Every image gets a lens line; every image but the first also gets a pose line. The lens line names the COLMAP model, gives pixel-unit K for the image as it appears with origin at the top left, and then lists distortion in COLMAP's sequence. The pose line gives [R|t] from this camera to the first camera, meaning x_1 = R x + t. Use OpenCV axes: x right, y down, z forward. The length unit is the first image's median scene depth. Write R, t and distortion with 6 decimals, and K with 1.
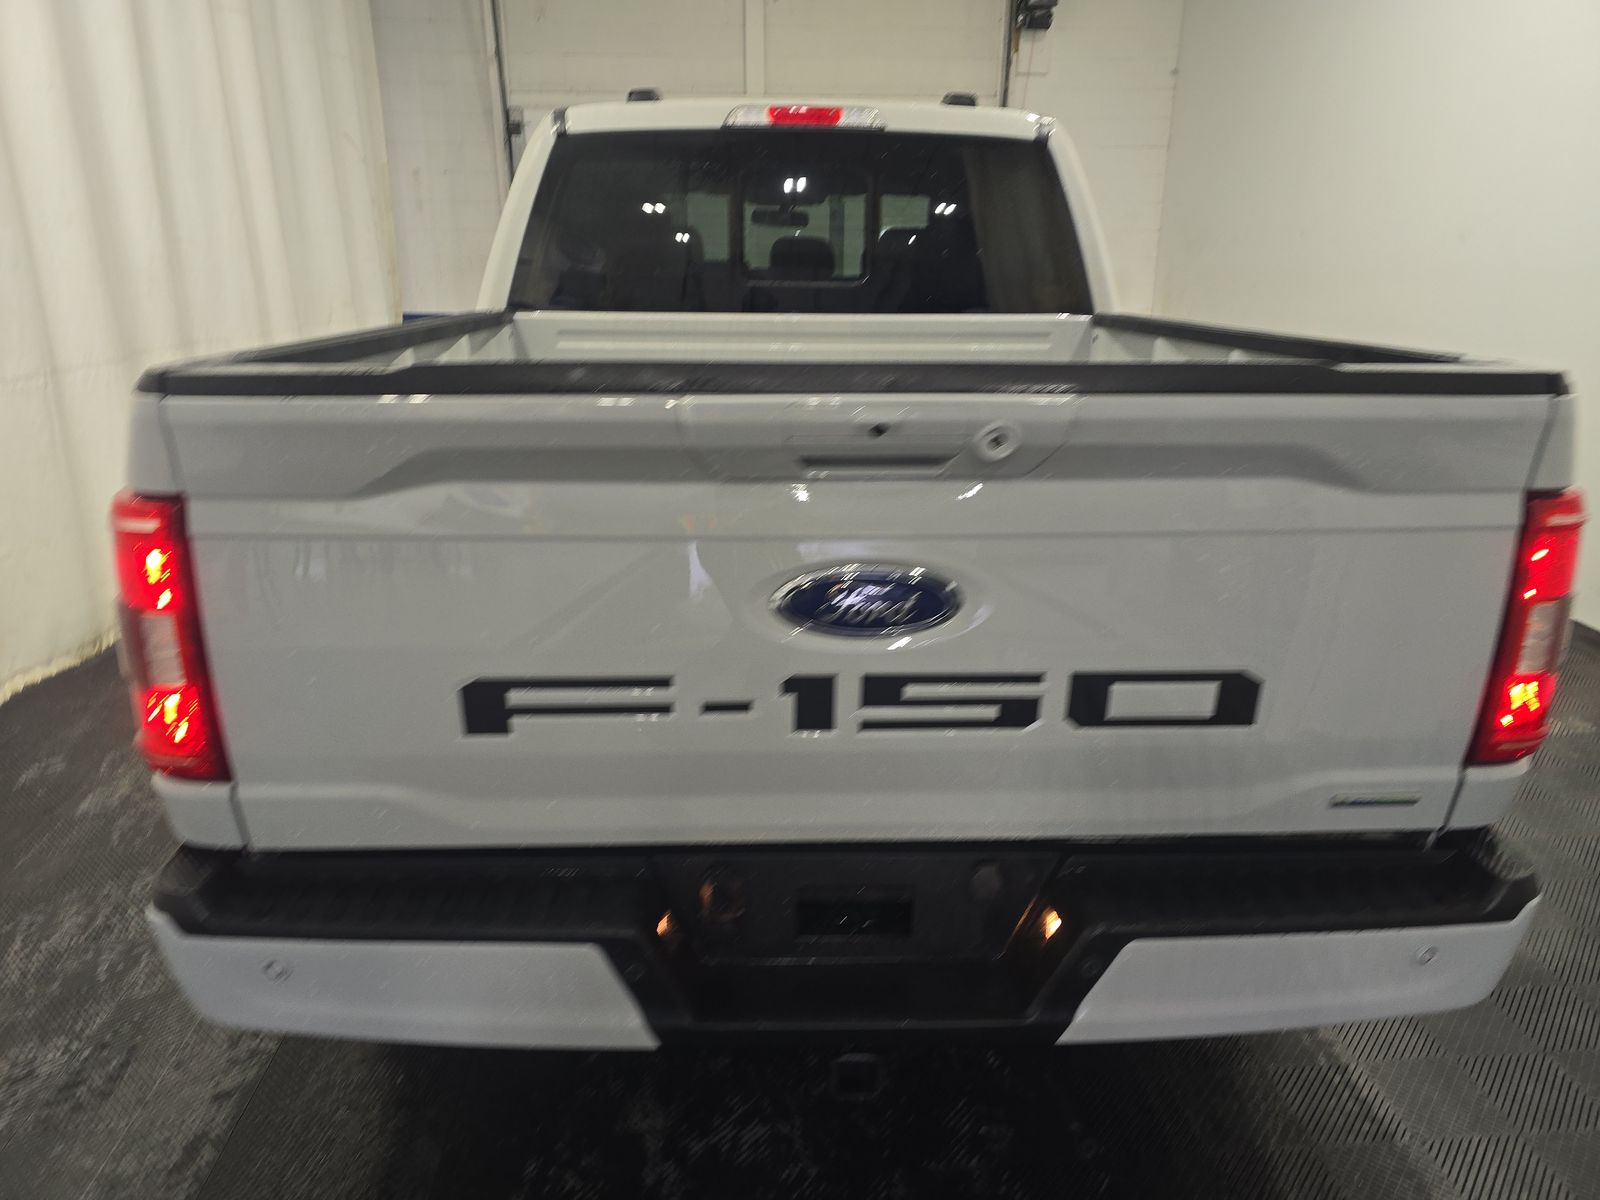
lens RADIAL K [[1040.4, 0, 796.3], [0, 1040.4, 601.5], [0, 0, 1]] dist [0.011739, -0.020749]
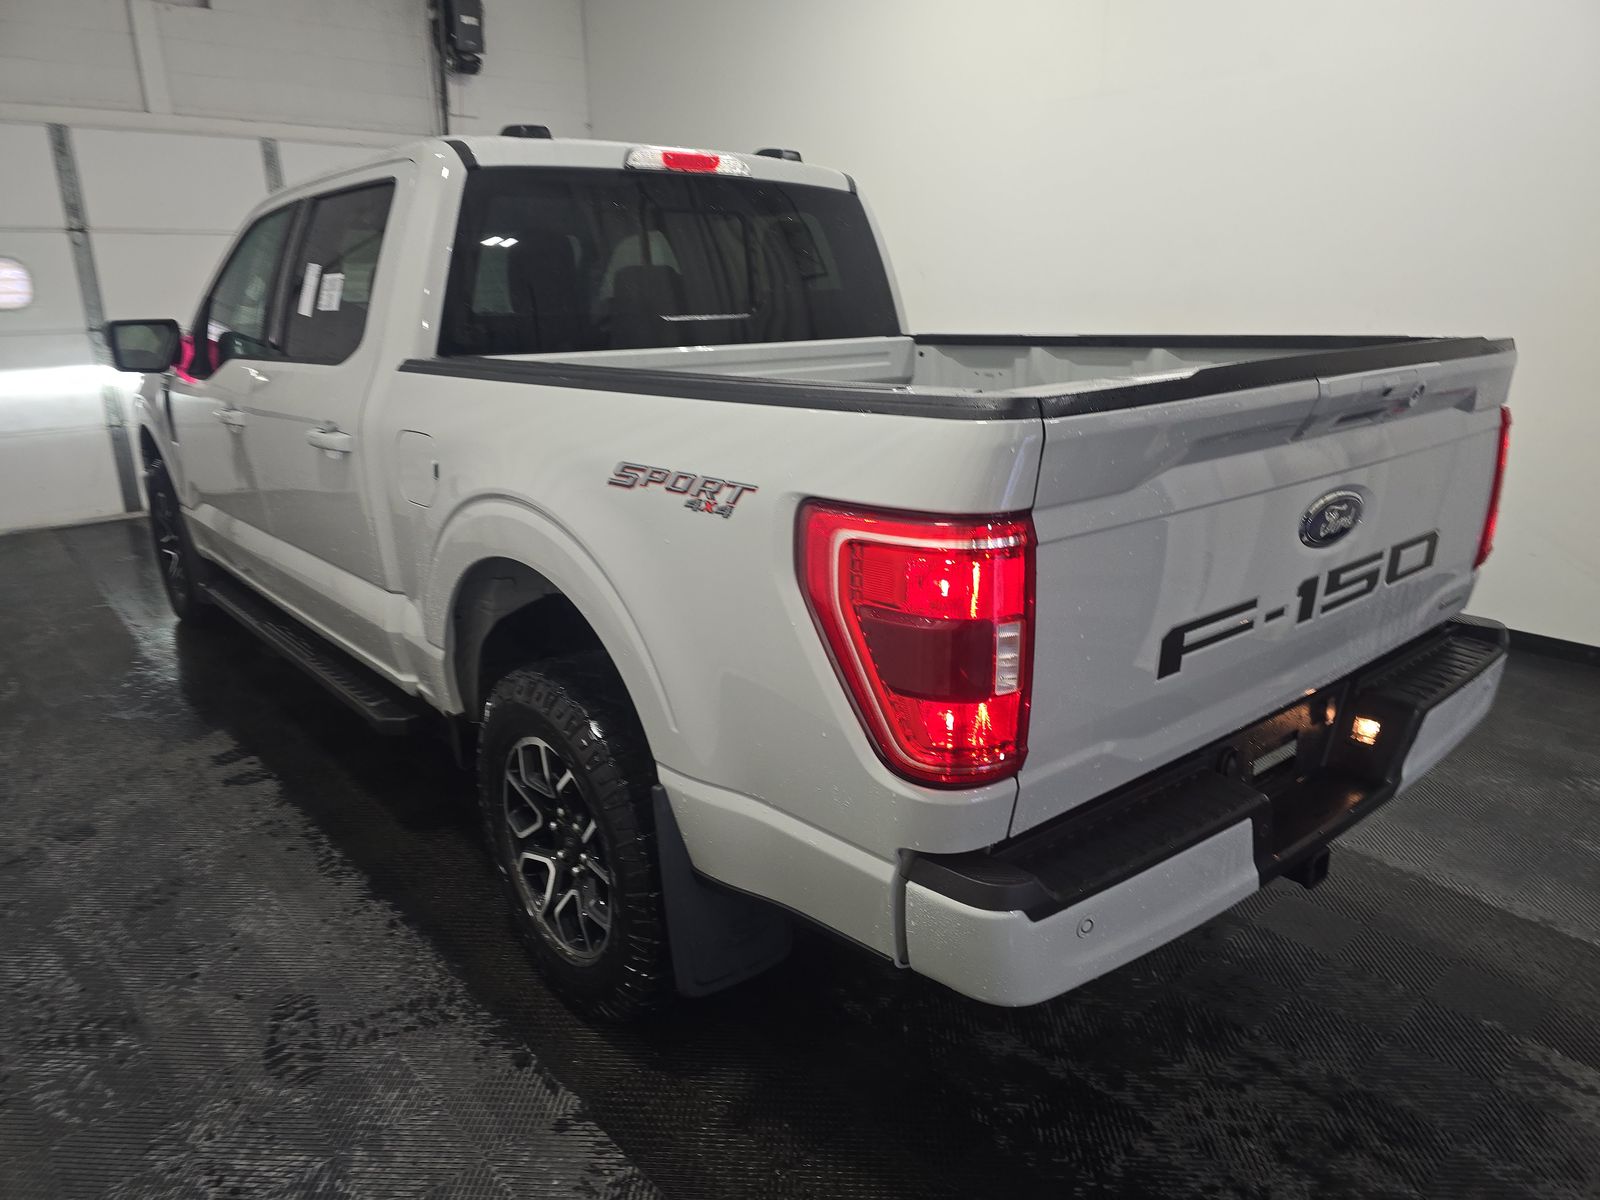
lens RADIAL K [[1040.4, 0, 799.2], [0, 1040.4, 600.2], [0, 0, 1]] dist [0.011739, -0.020749]
pose [[0.799539, -0.186235, 0.571011, -1.287587], [0.205701, 0.978124, 0.030990, -0.081797], [-0.564292, 0.092679, 0.820357, 0.227840]]
